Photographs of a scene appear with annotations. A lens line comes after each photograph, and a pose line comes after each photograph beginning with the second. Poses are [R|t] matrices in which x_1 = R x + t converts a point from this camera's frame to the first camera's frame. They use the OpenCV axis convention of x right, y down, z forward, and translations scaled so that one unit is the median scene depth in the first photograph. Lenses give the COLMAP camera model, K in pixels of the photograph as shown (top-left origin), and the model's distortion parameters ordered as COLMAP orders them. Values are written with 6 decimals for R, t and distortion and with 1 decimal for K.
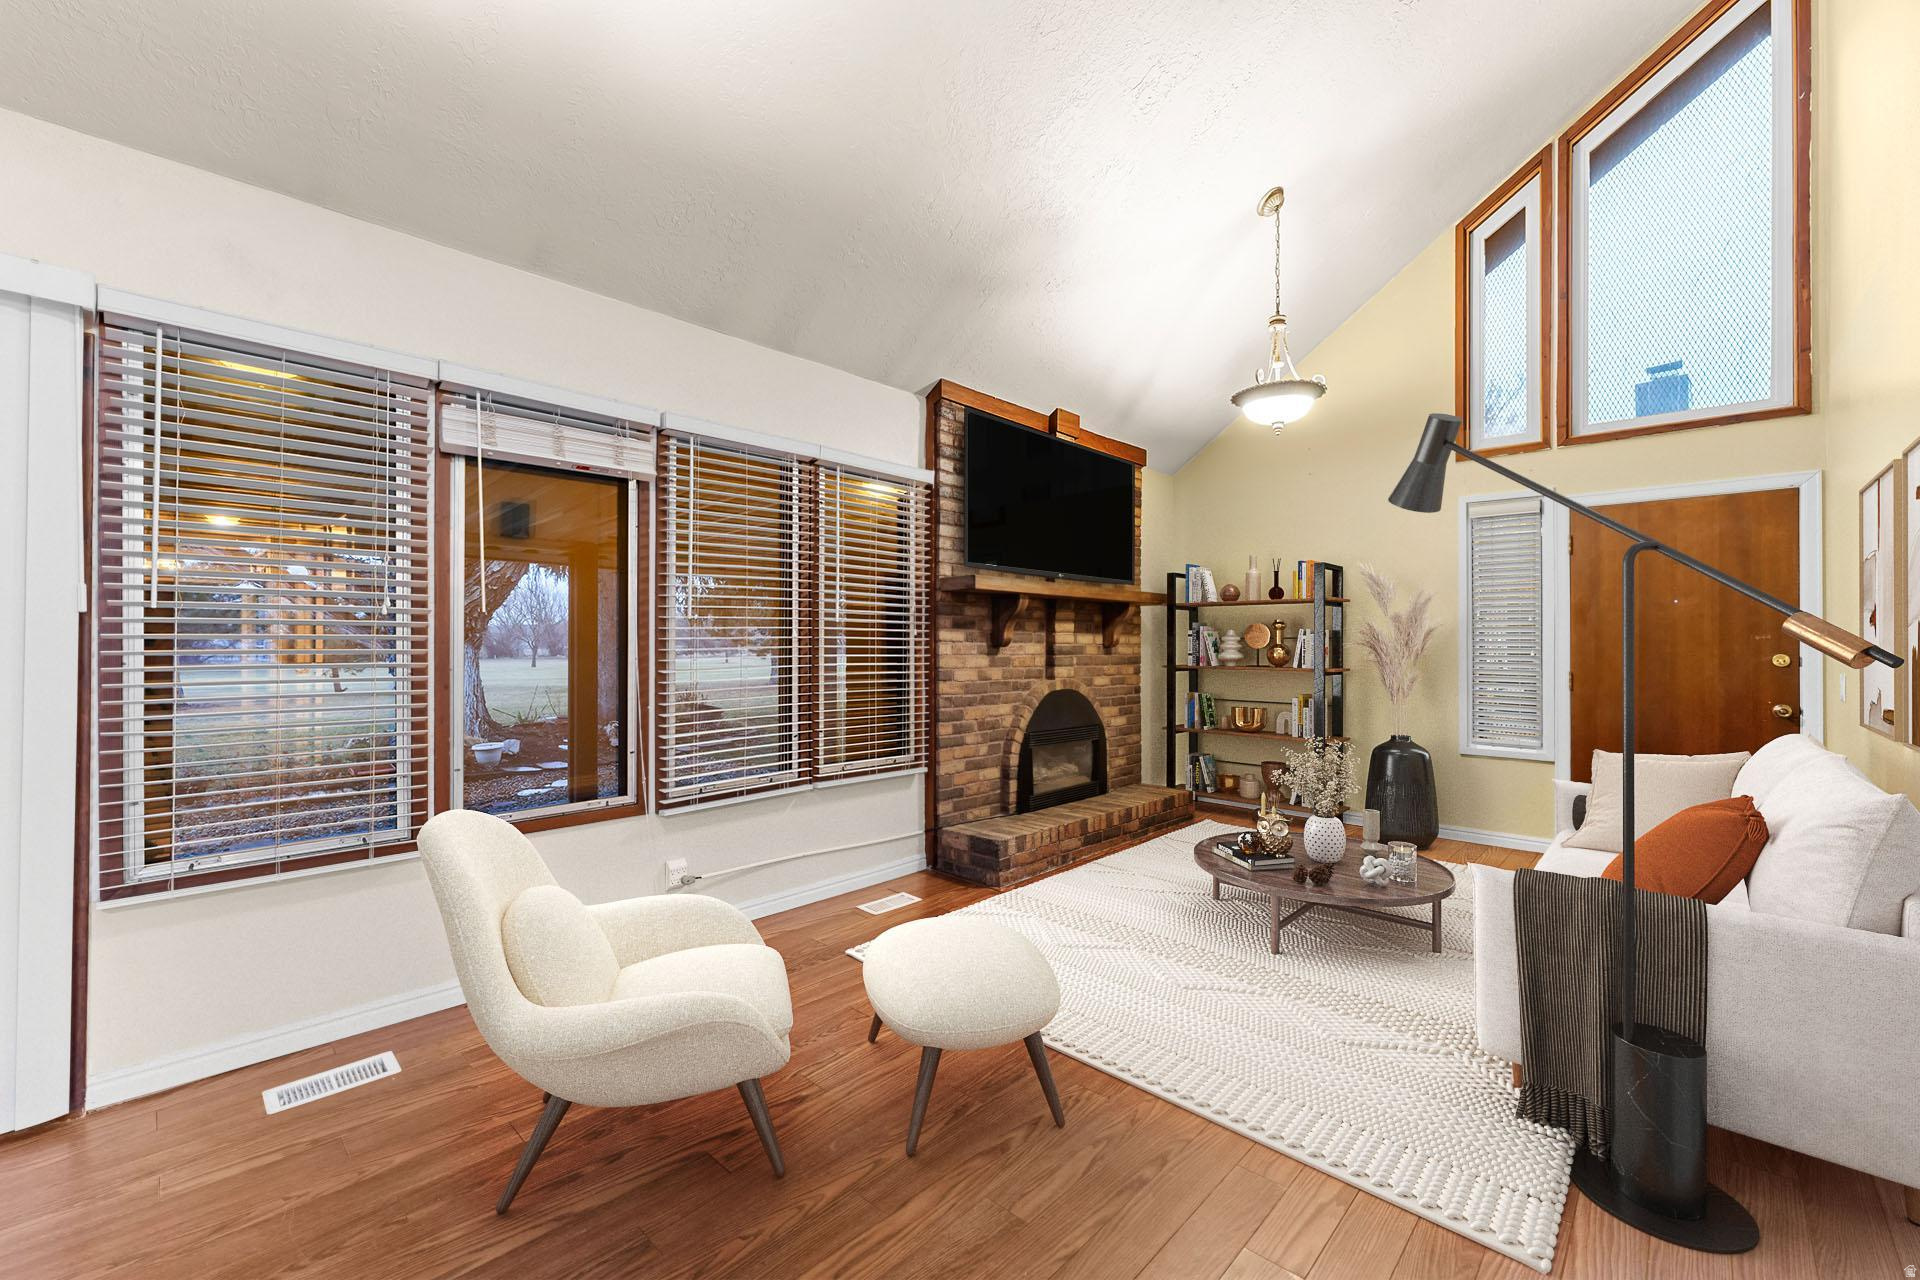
lens RADIAL K [[779.3, 0, 958.4], [0, 779.3, 642.1], [0, 0, 1]] dist [0.003125, -0.000800]
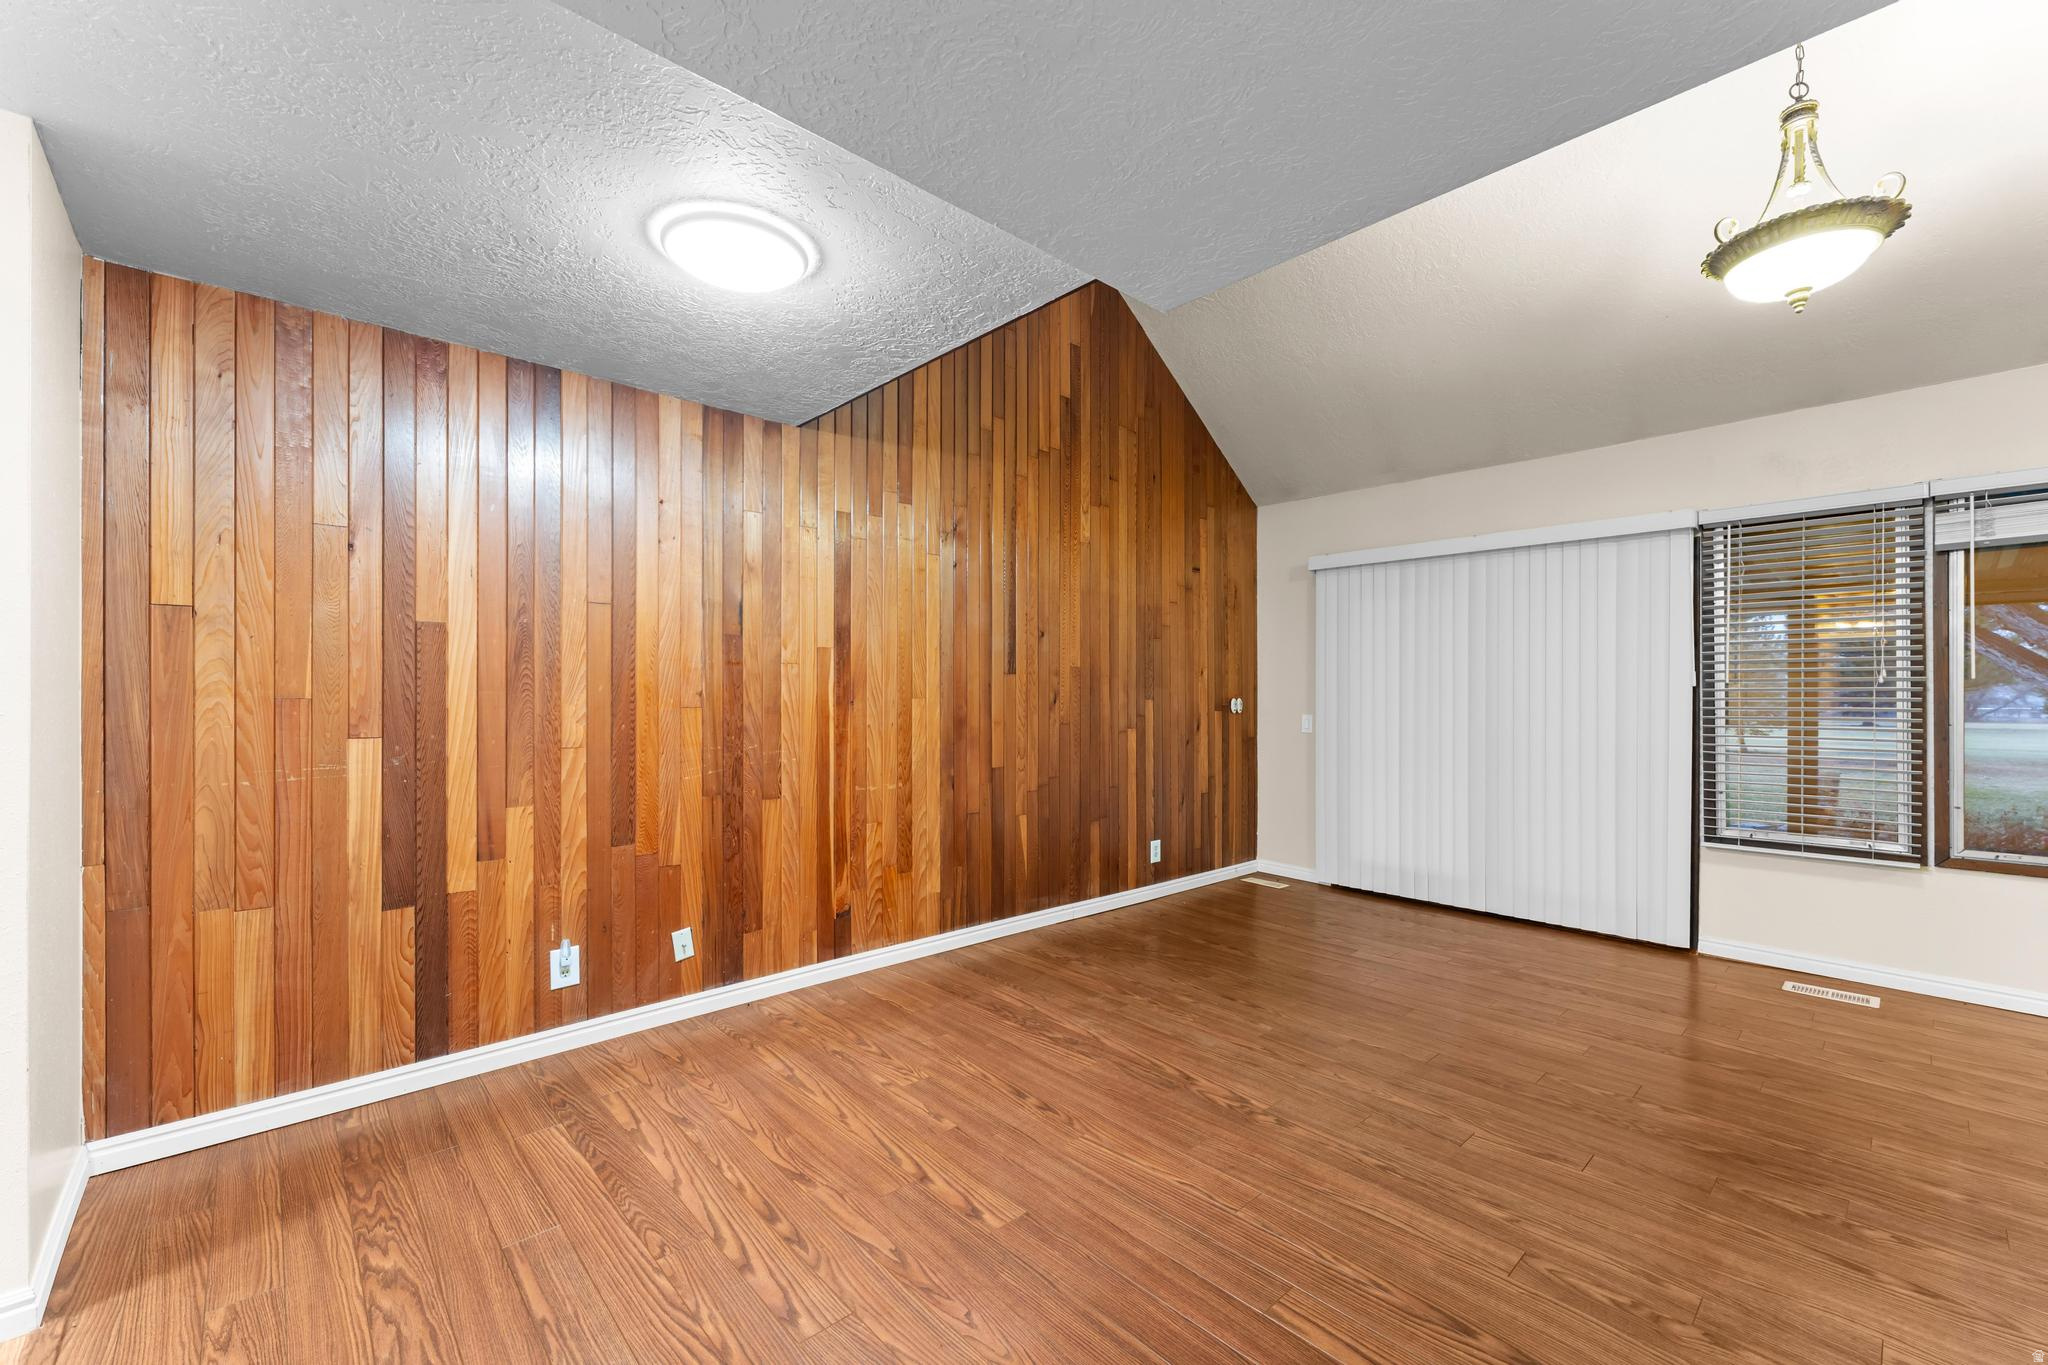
lens RADIAL K [[831.3, 0, 1027.5], [0, 831.3, 696.8], [0, 0, 1]] dist [0.003125, -0.000800]
pose [[-0.056316, 0.002332, -0.998410, 0.628132], [0.004716, 0.999987, 0.002069, -0.015393], [0.998402, -0.004592, -0.056326, -0.319221]]
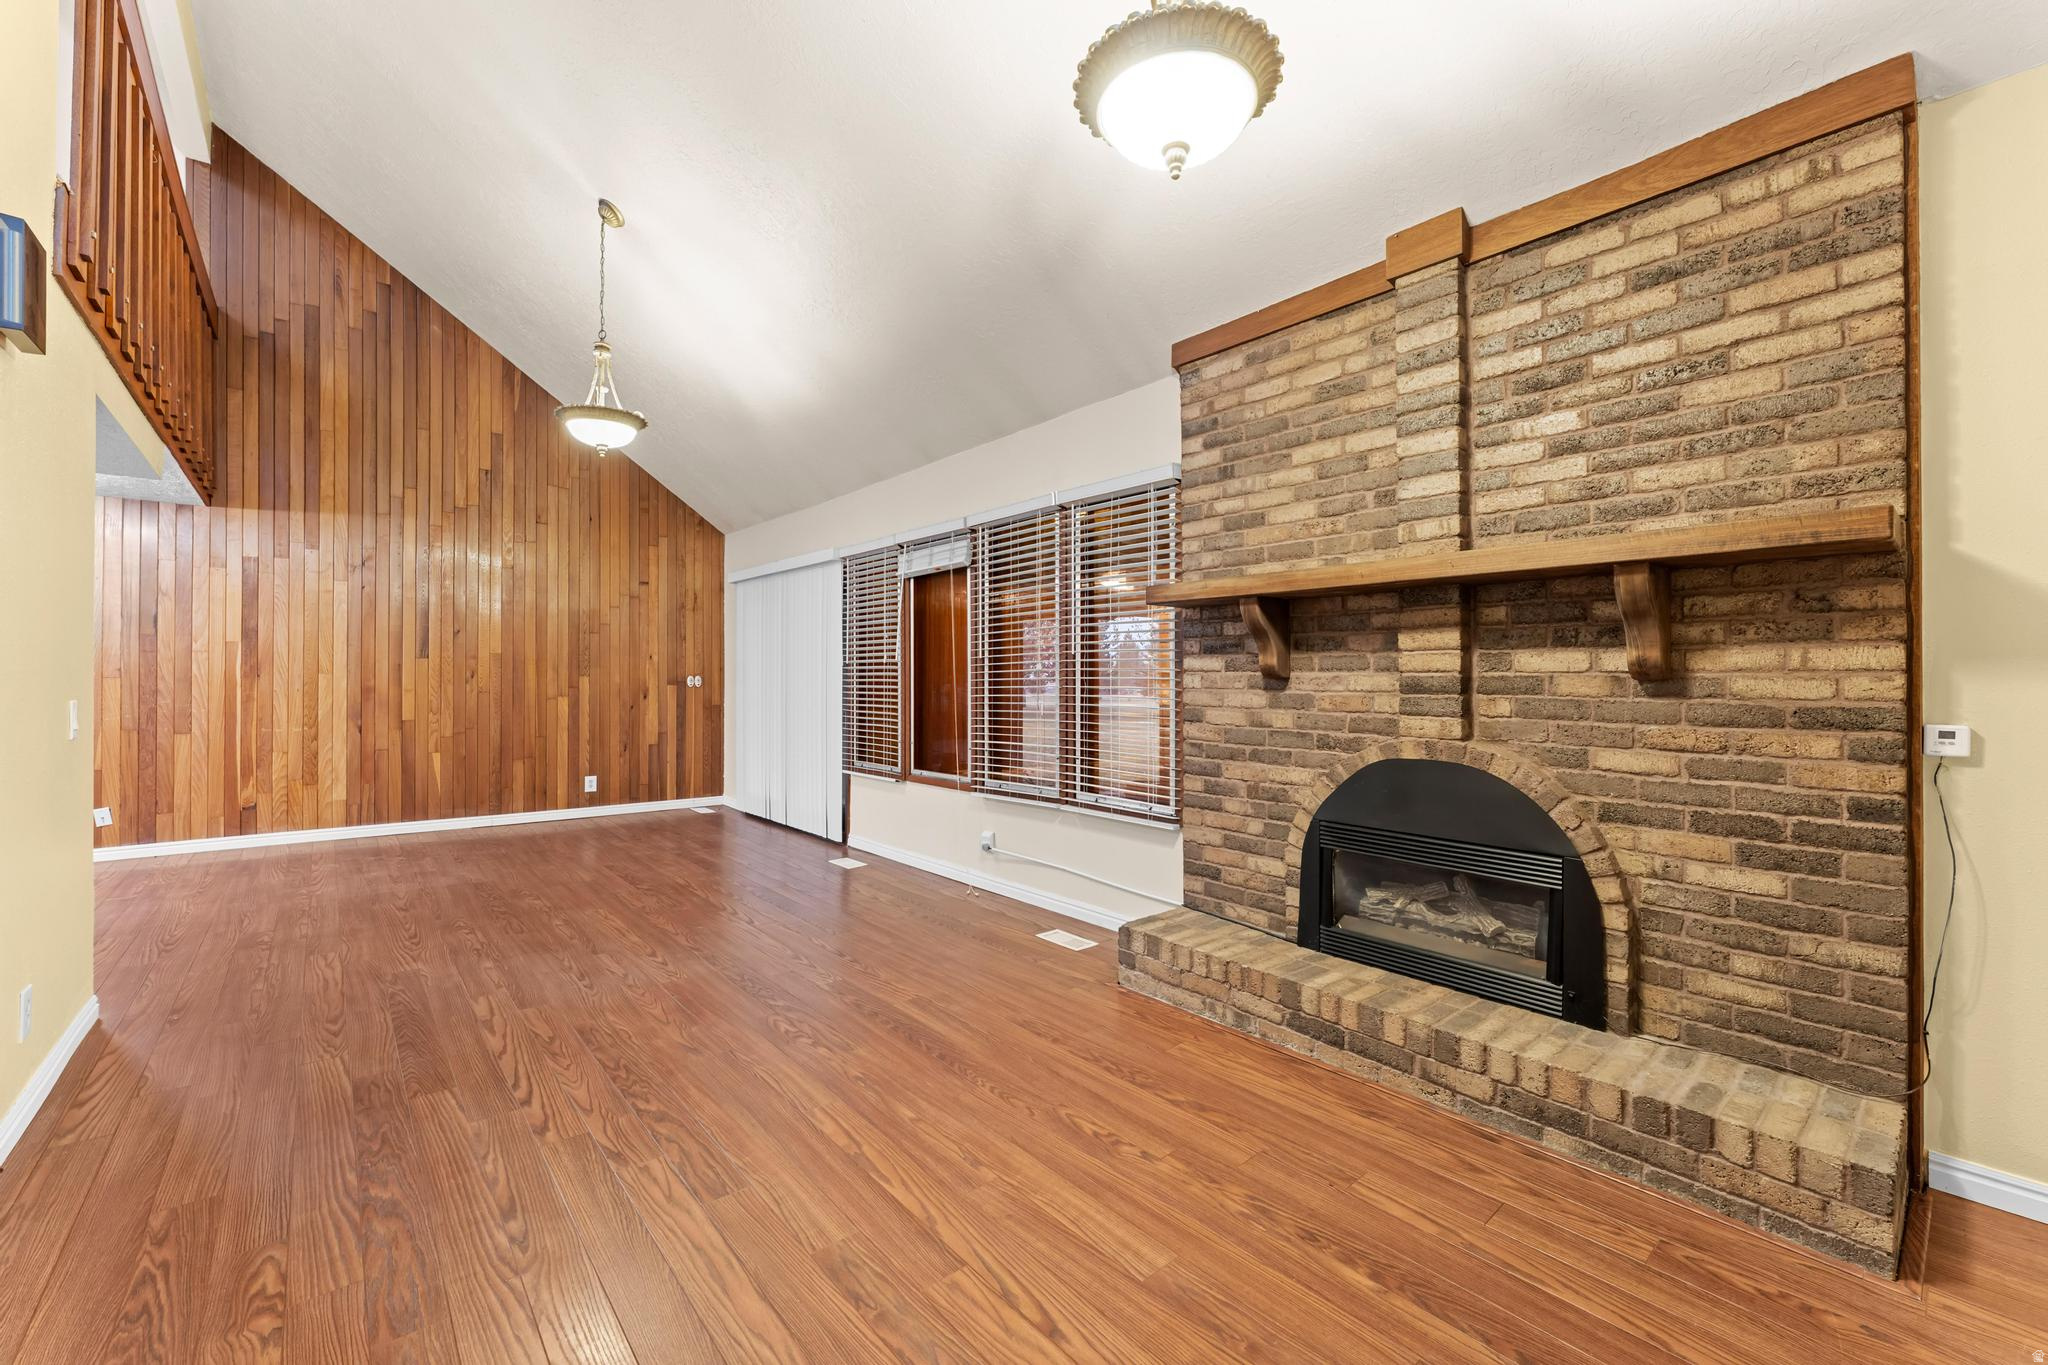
lens RADIAL K [[831.3, 0, 1021.6], [0, 831.3, 682.3], [0, 0, 1]] dist [0.003125, -0.000800]
pose [[-0.112722, 0.002402, -0.993624, 1.135789], [0.003903, 0.999990, 0.001975, 0.010469], [0.993619, -0.003656, -0.112730, 1.261503]]
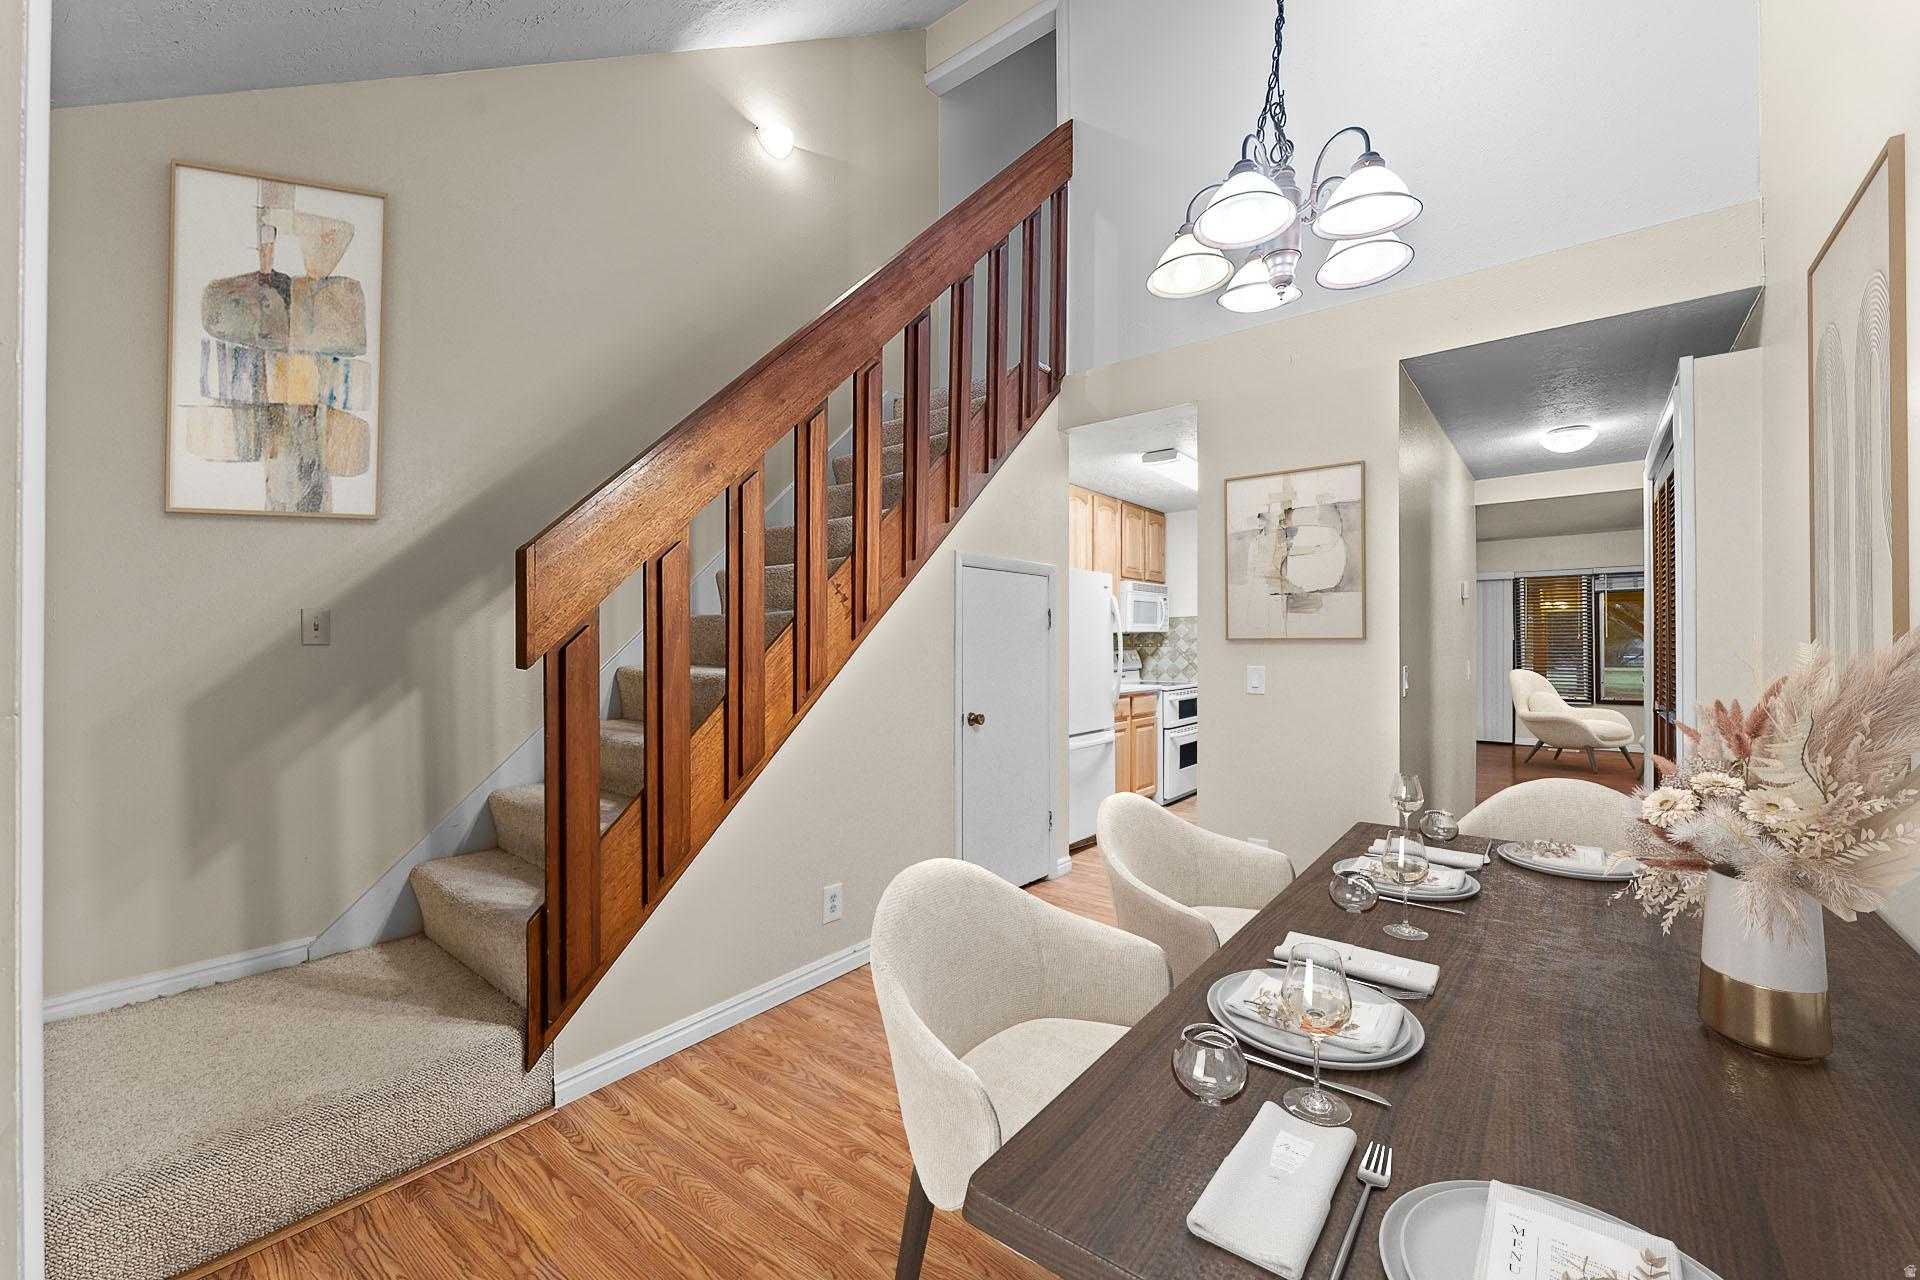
lens RADIAL K [[779.3, 0, 953.1], [0, 779.3, 642.7], [0, 0, 1]] dist [0.003125, -0.000800]
pose [[0.069724, -0.004298, -0.997557, 2.221800], [0.009355, 0.999950, -0.003654, -0.023593], [0.997522, -0.009078, 0.069760, -1.797829]]
